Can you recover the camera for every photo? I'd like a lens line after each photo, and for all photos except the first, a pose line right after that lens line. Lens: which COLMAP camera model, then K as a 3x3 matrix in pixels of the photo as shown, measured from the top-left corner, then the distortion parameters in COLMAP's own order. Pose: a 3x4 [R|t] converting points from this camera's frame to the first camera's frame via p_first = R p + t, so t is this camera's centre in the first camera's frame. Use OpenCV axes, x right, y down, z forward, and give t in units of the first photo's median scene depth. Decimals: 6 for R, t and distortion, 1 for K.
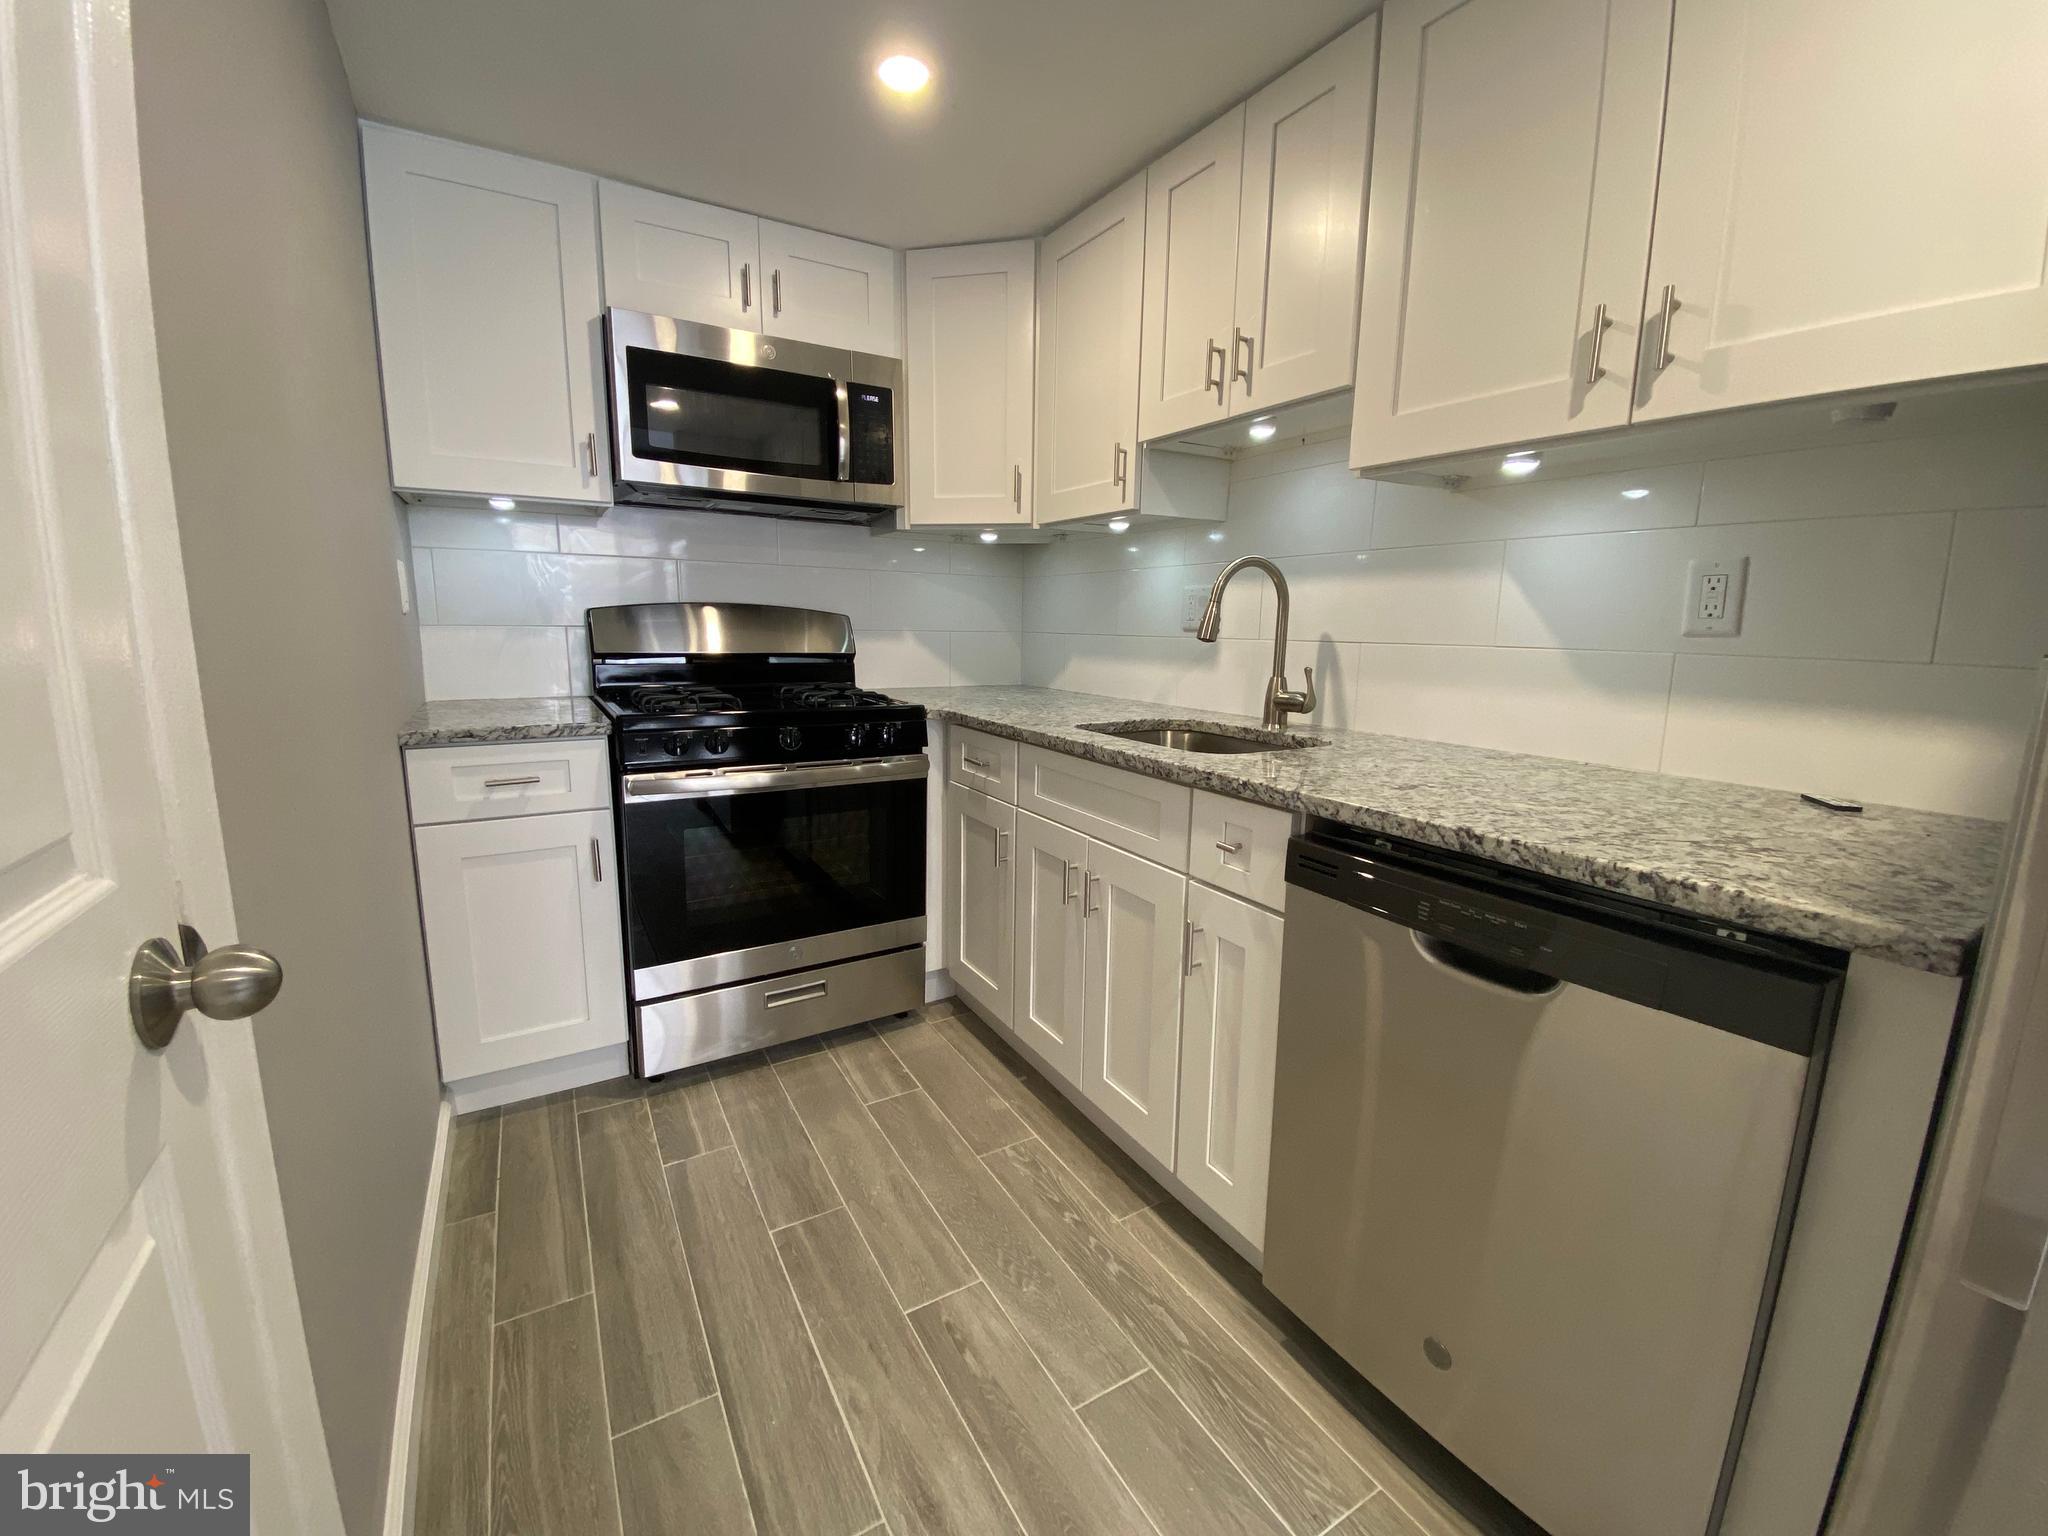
lens RADIAL K [[817.3, 0, 1021.6], [0, 817.3, 767.3], [0, 0, 1]] dist [0.048057, -0.041144]
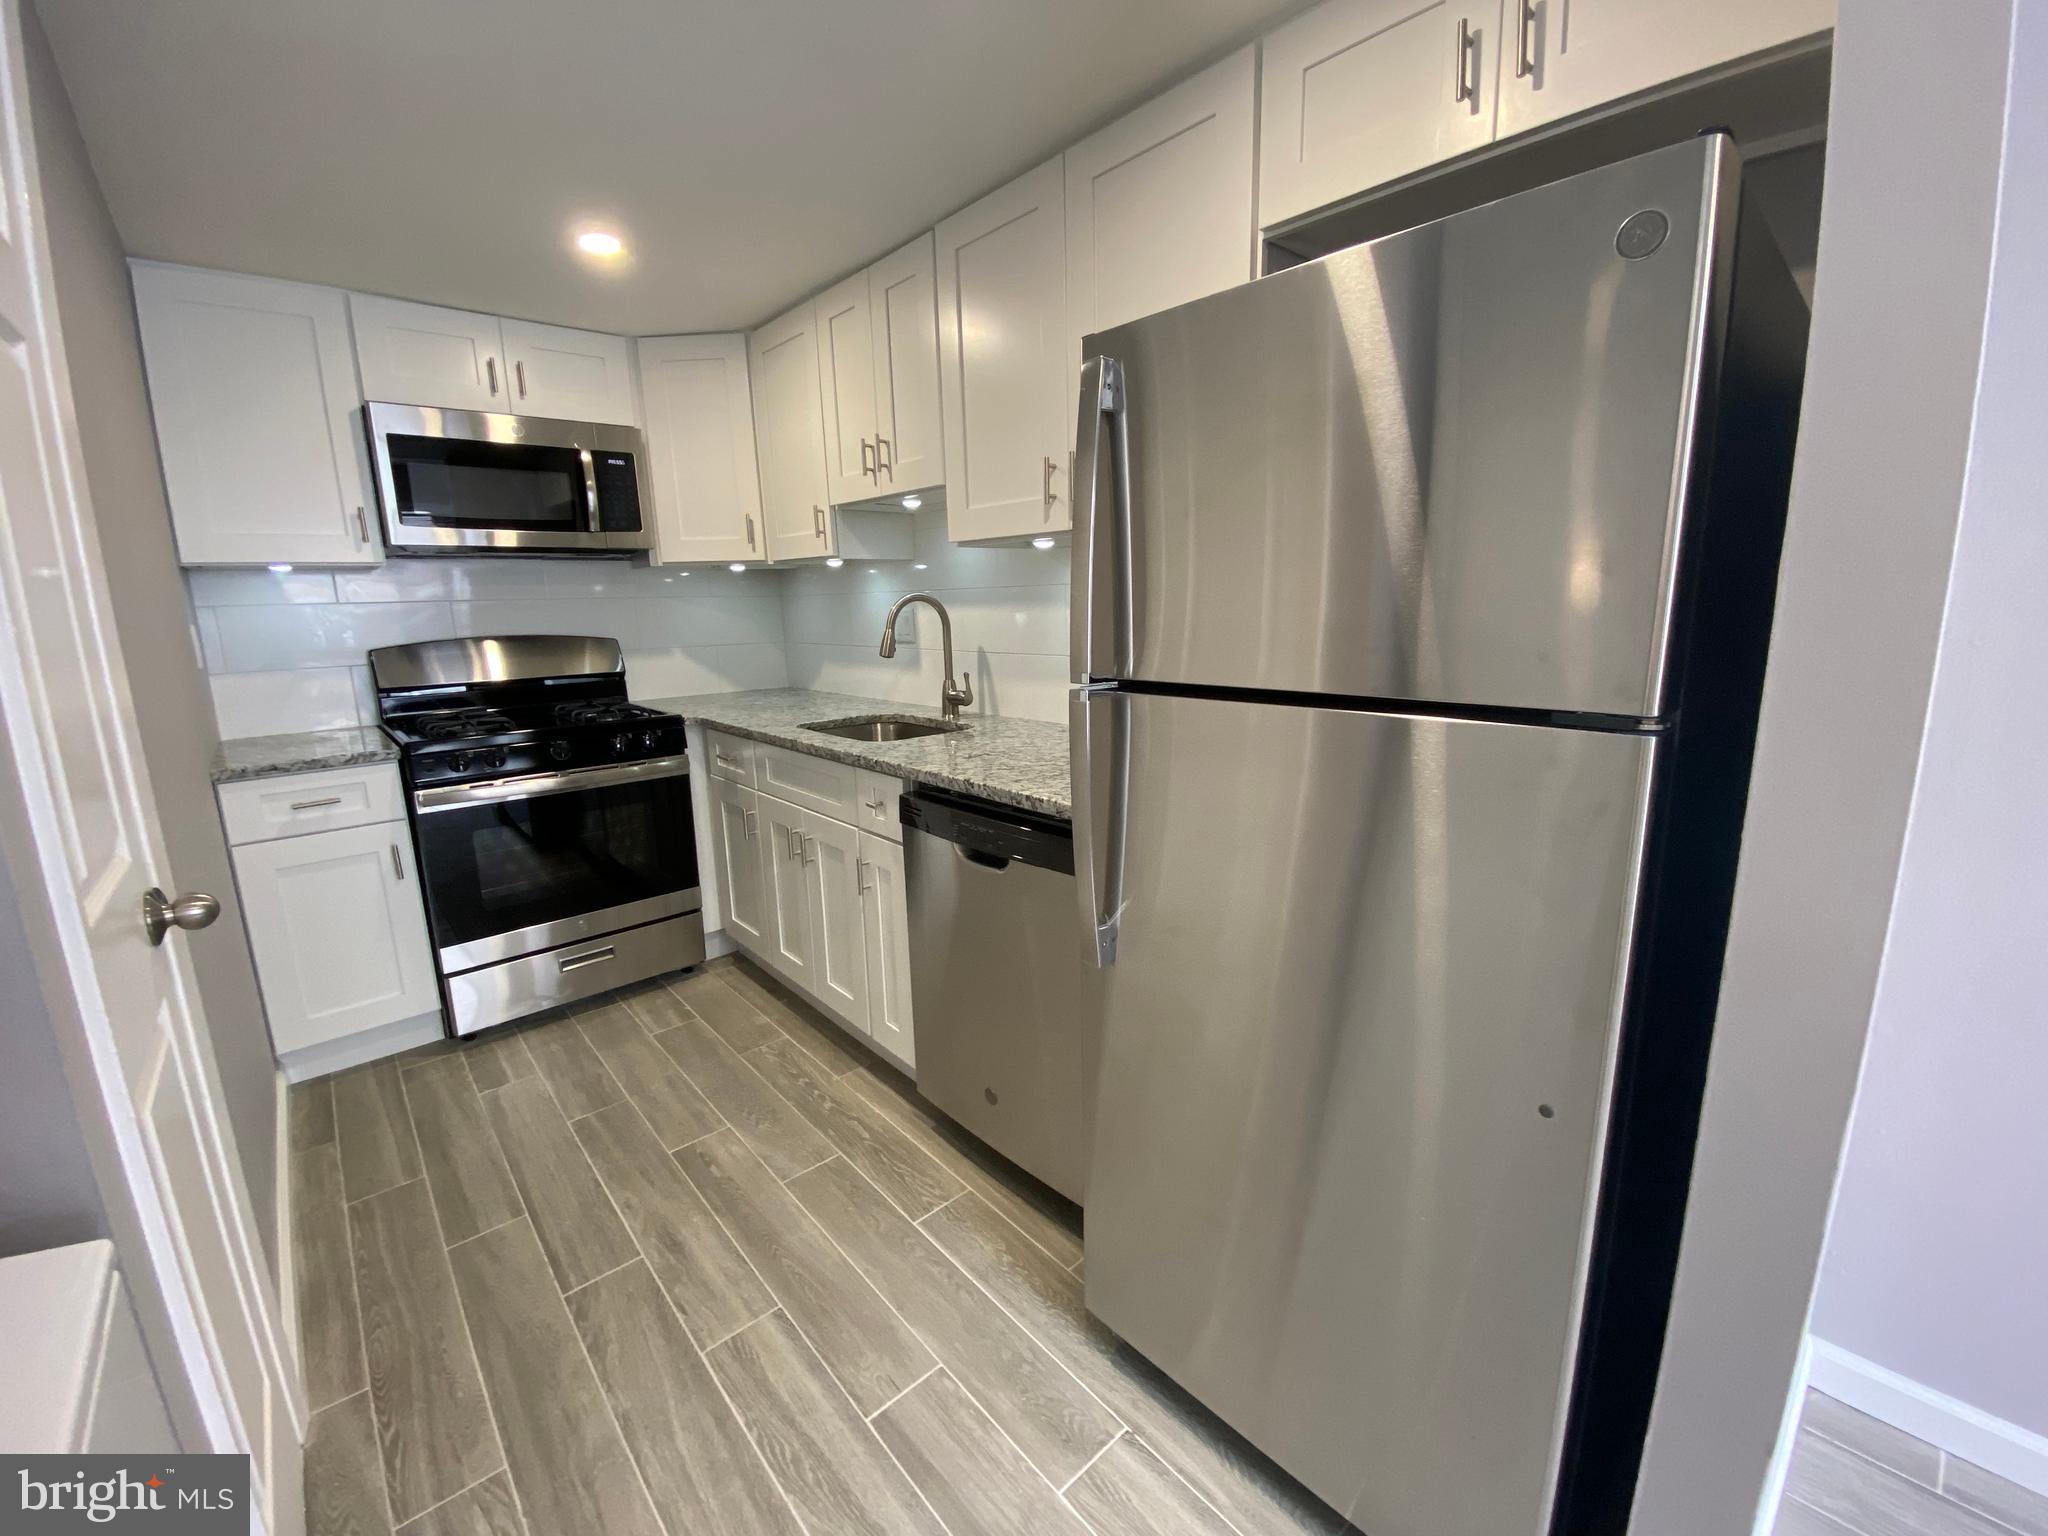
lens RADIAL K [[833.4, 0, 1024.0], [0, 833.4, 768.0], [0, 0, 1]] dist [0.038918, -0.031290]
pose [[0.982908, -0.076401, 0.167497, 0.191708], [0.072720, 0.996959, 0.028009, 0.005921], [-0.169128, -0.015350, 0.985475, -0.371991]]
